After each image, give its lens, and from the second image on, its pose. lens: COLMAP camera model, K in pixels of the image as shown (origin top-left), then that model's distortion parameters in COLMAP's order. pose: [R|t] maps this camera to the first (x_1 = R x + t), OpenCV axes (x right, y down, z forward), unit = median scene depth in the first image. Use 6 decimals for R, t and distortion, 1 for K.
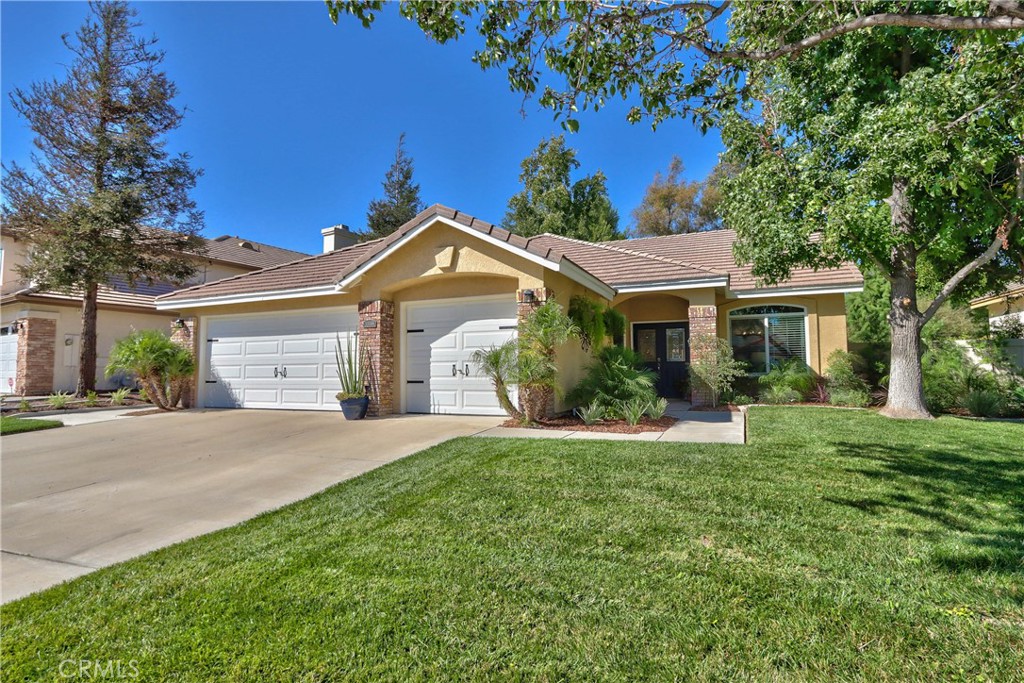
lens RADIAL K [[541.4, 0, 512.0], [0, 541.4, 341.5], [0, 0, 1]] dist [-0.003610, -0.000103]
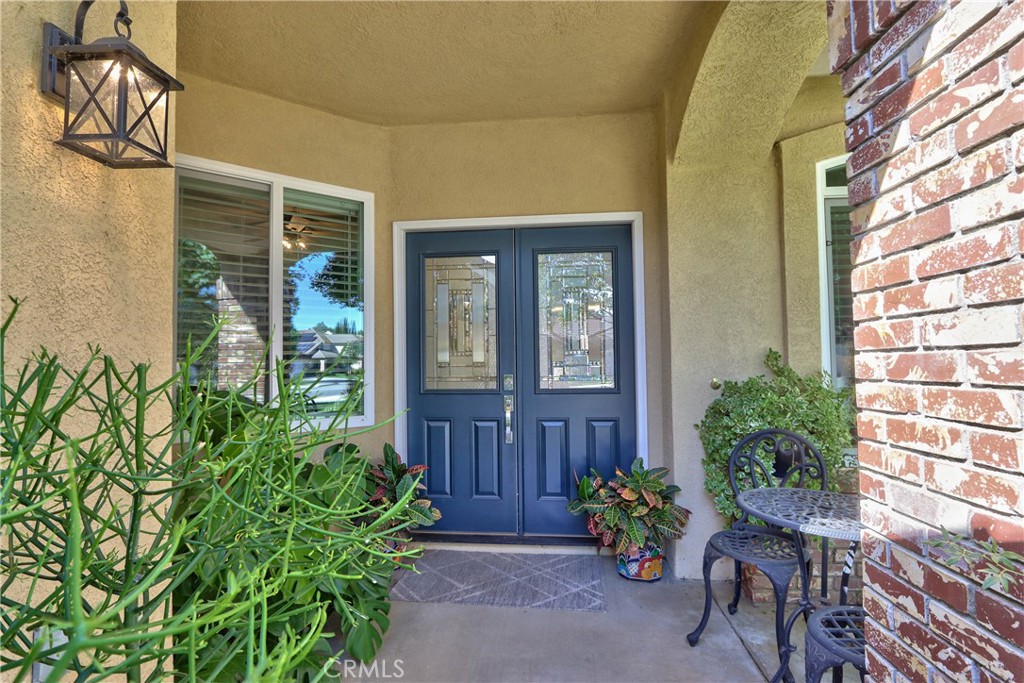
lens RADIAL K [[506.8, 0, 512.0], [0, 506.8, 341.5], [0, 0, 1]] dist [-0.026057, 0.000317]
pose [[0.948300, 0.003937, 0.317352, 0.265828], [-0.014039, 0.999465, 0.029550, 0.012355], [-0.317066, -0.032478, 0.947847, 1.039212]]
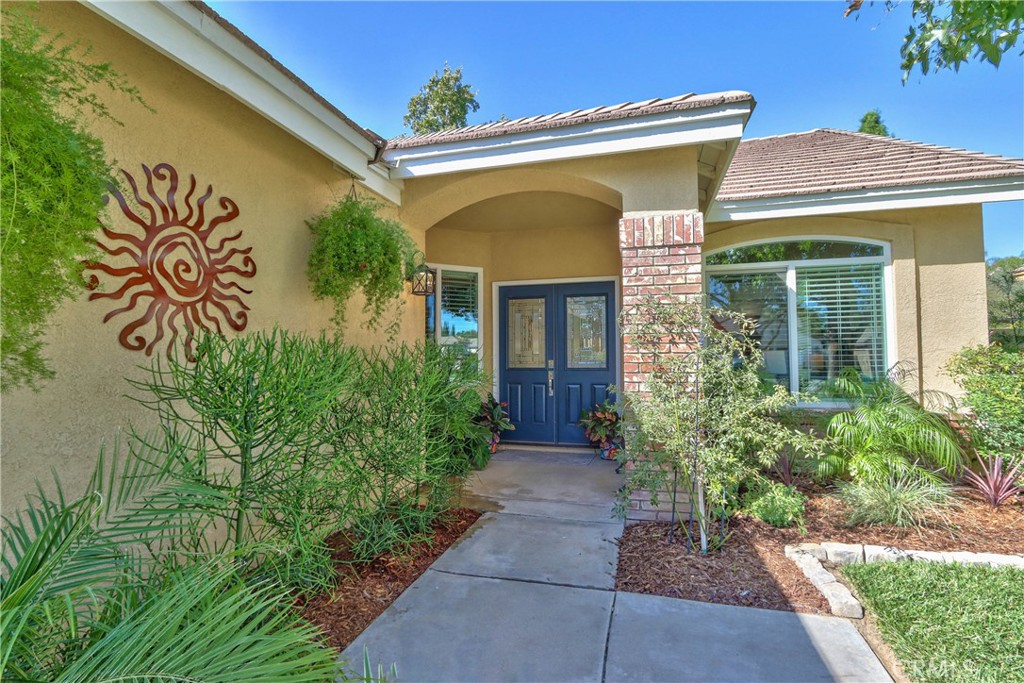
lens RADIAL K [[506.8, 0, 512.0], [0, 506.8, 341.5], [0, 0, 1]] dist [-0.026057, 0.000317]
pose [[0.991729, 0.004667, 0.128263, 0.241271], [-0.007806, 0.999682, 0.023976, 0.005984], [-0.128110, -0.024779, 0.991450, 0.761841]]
